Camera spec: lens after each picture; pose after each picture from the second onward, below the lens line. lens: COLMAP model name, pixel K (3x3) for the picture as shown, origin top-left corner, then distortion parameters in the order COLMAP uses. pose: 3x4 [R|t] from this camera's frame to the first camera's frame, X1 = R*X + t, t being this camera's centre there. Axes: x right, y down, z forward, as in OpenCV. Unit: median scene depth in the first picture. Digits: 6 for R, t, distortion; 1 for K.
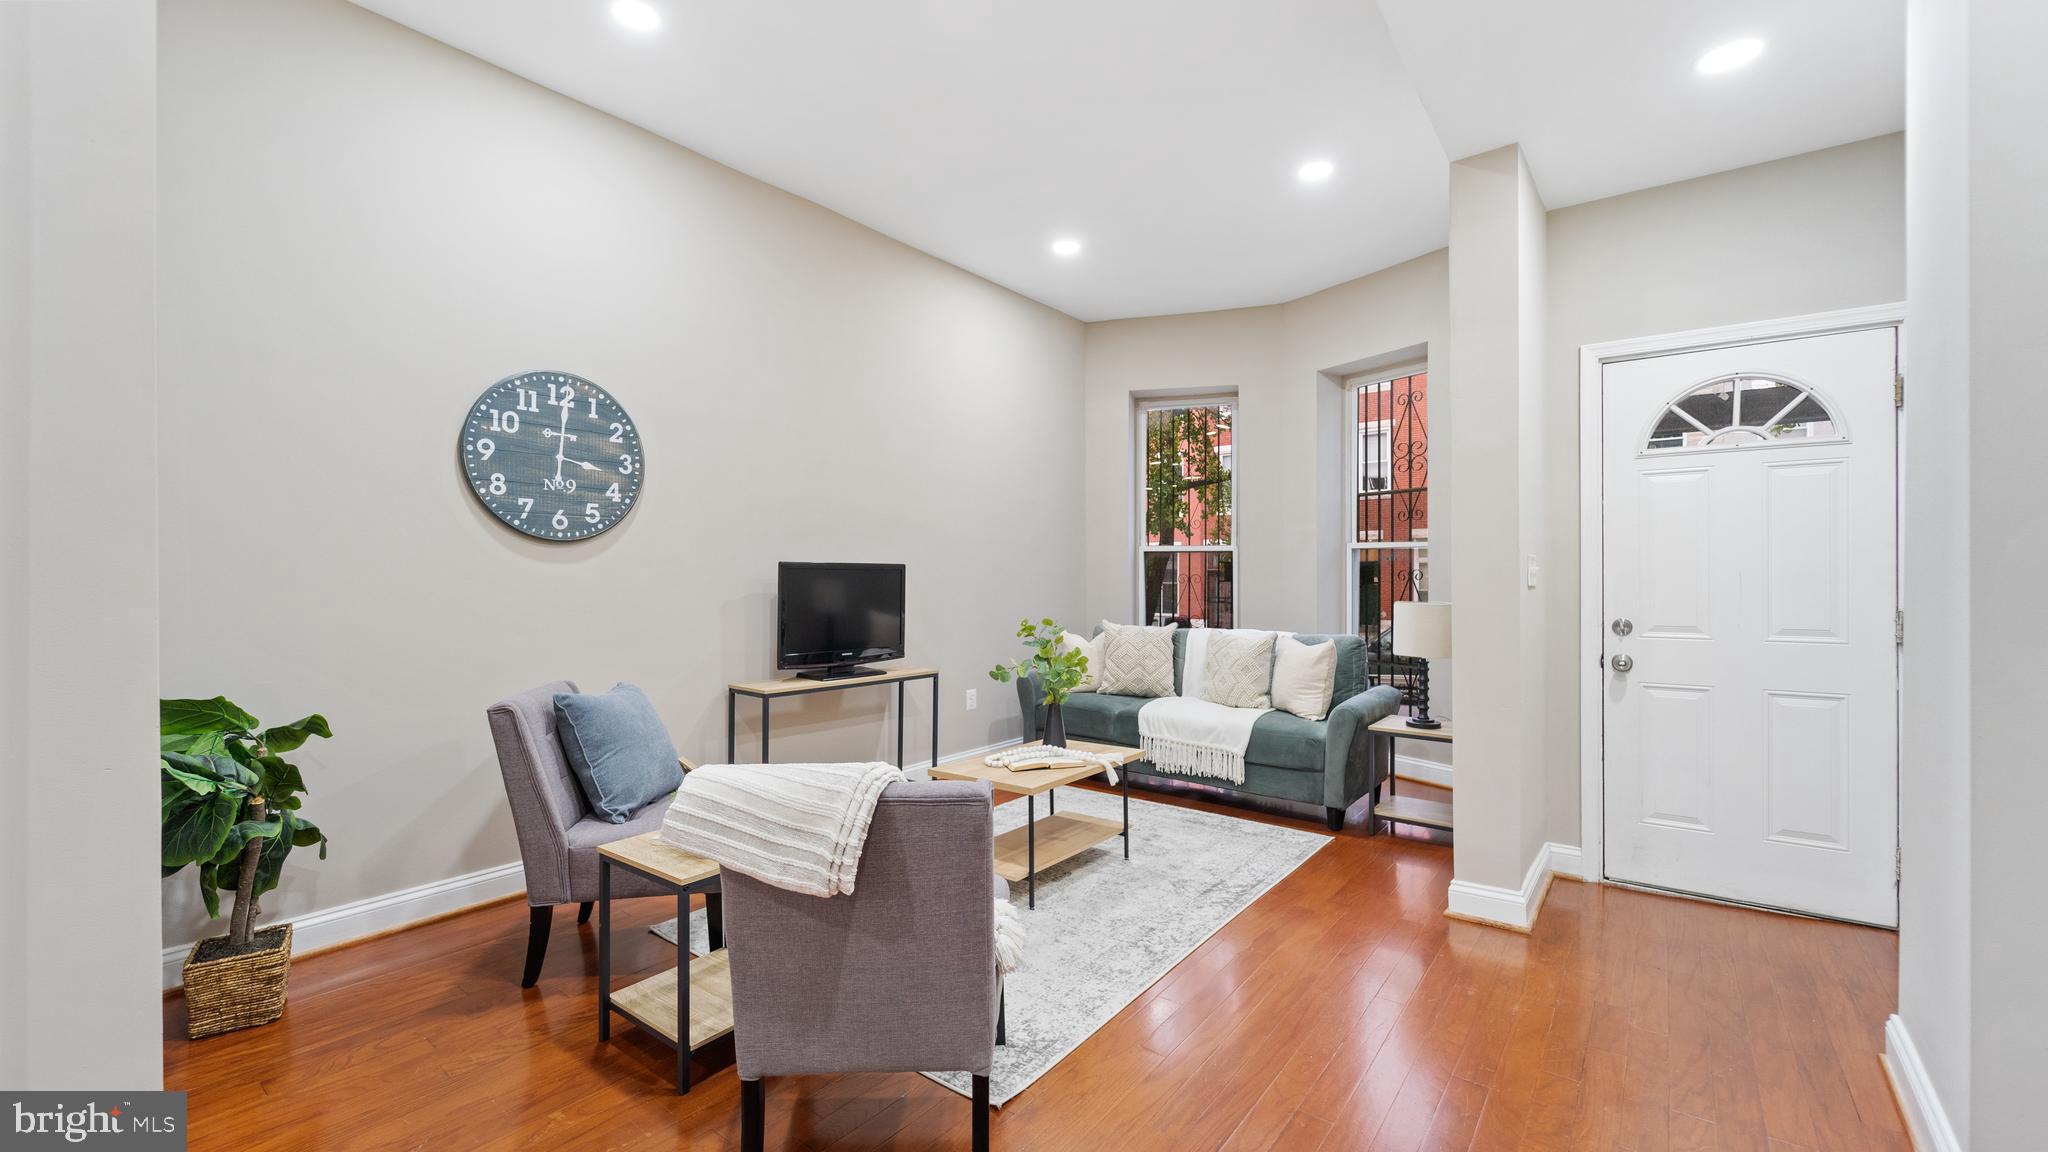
lens RADIAL K [[826.5, 0, 1024.0], [0, 826.5, 576.0], [0, 0, 1]] dist [0.000238, 0.000057]
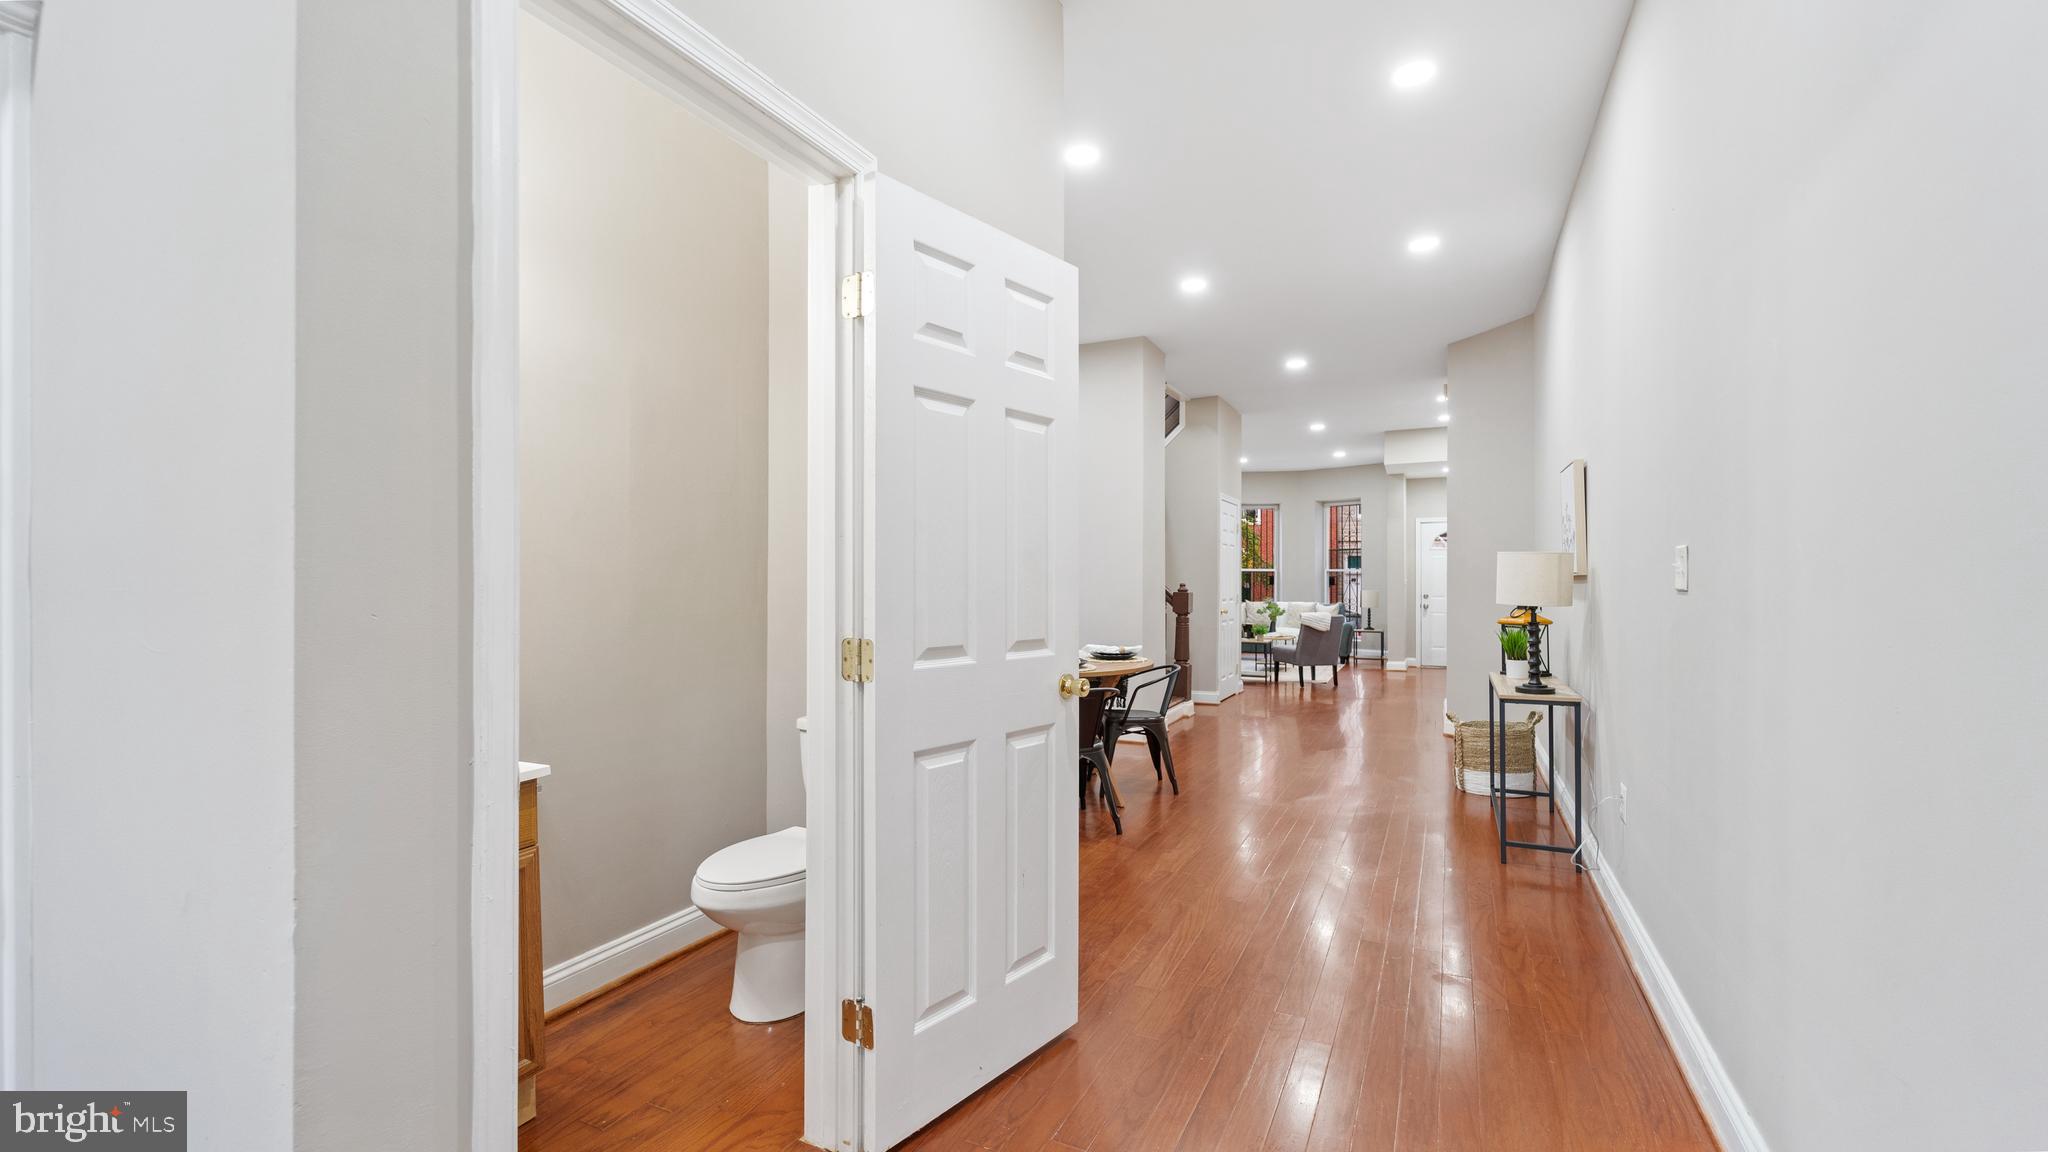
lens RADIAL K [[873.5, 0, 1025.0], [0, 873.5, 594.3], [0, 0, 1]] dist [0.000869, 0.000111]
pose [[0.976786, -0.004957, 0.214160, -1.491703], [0.002179, 0.999910, 0.013205, -0.002024], [-0.214206, -0.012432, 0.976709, -1.945380]]
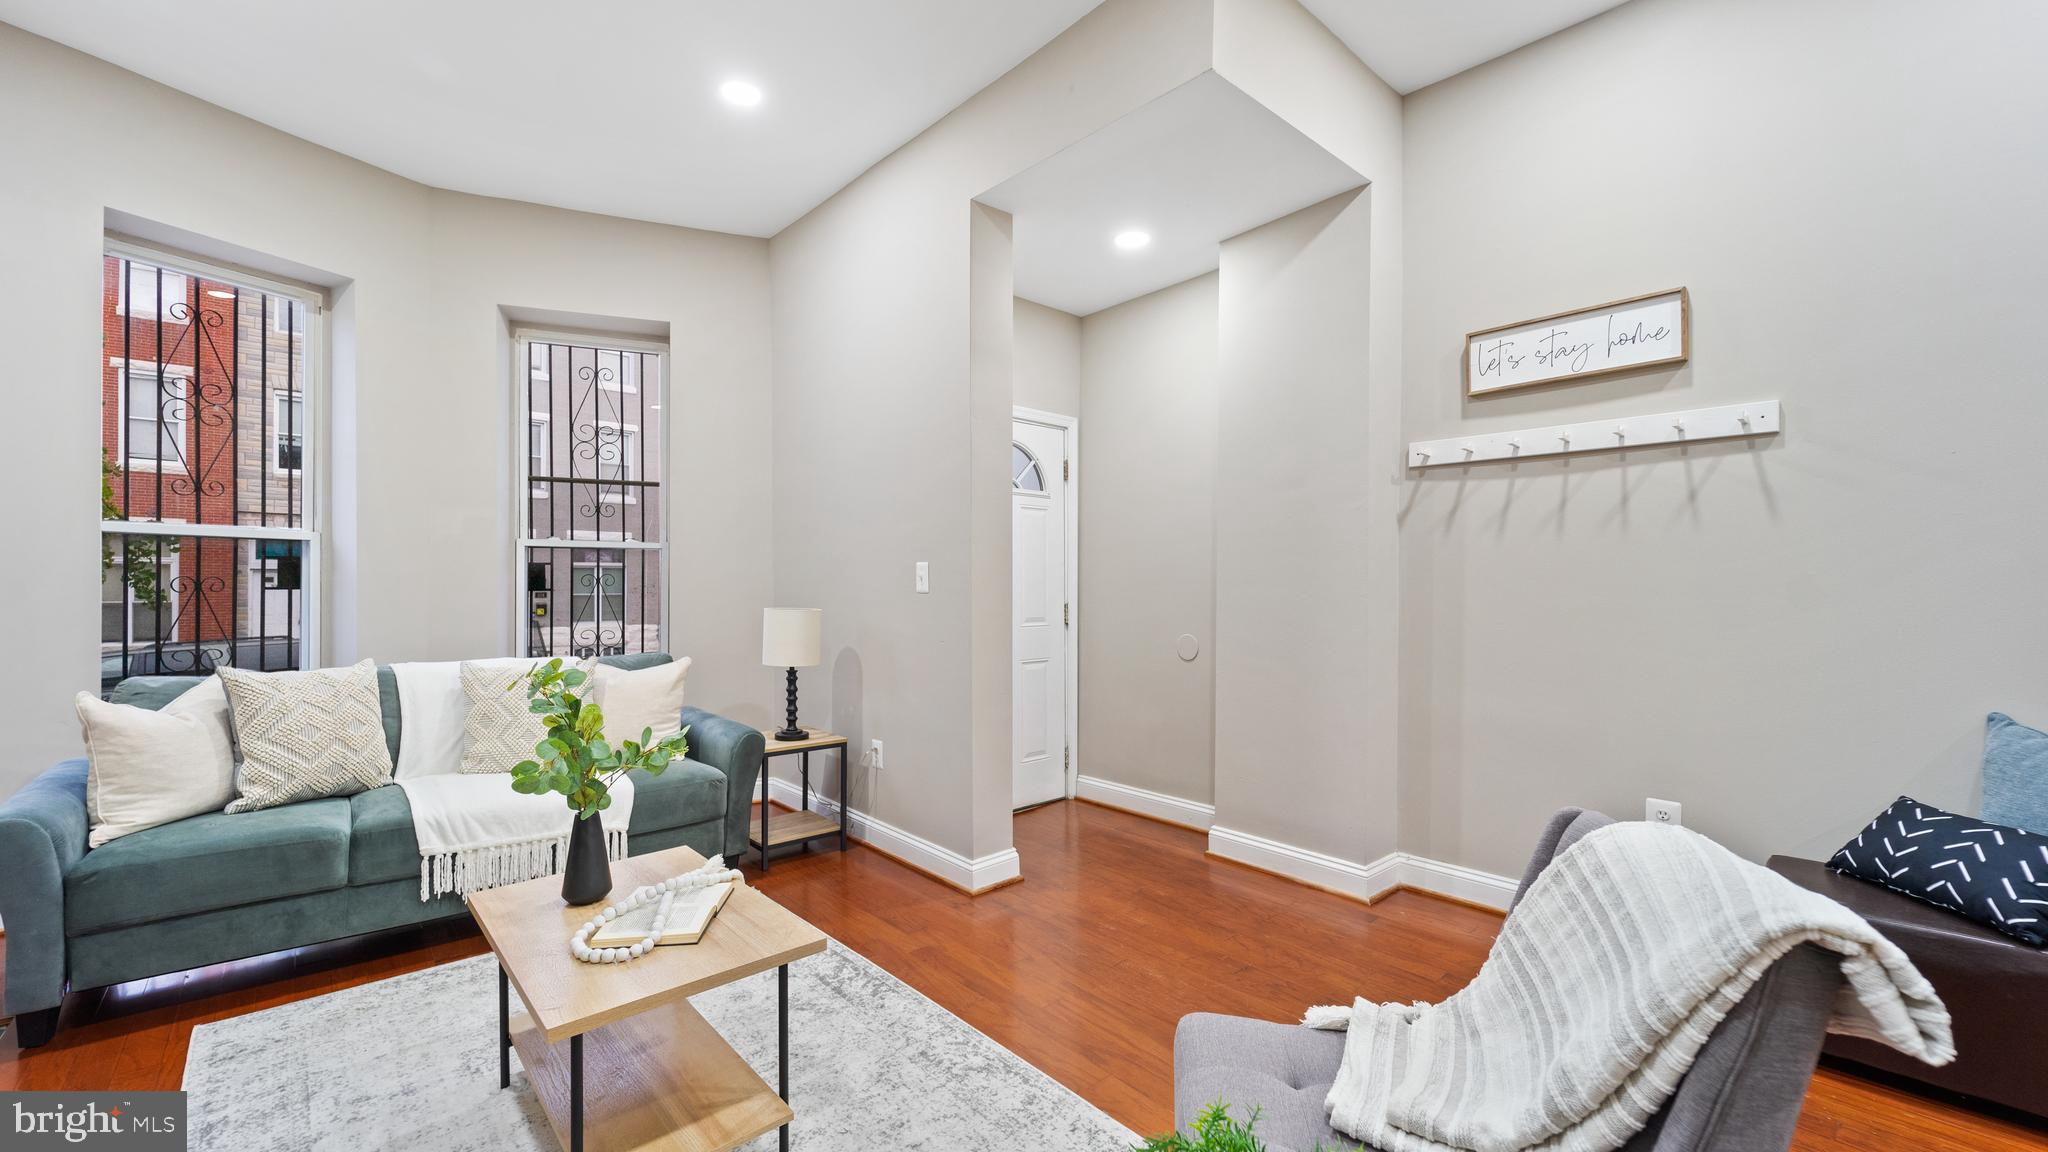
lens RADIAL K [[826.5, 0, 1024.0], [0, 826.5, 576.0], [0, 0, 1]] dist [0.000238, 0.000057]
pose [[0.174928, 0.012329, 0.984504, -0.405845], [-0.003448, 0.999923, -0.011909, 0.004452], [-0.984575, -0.001312, 0.174957, 0.560171]]
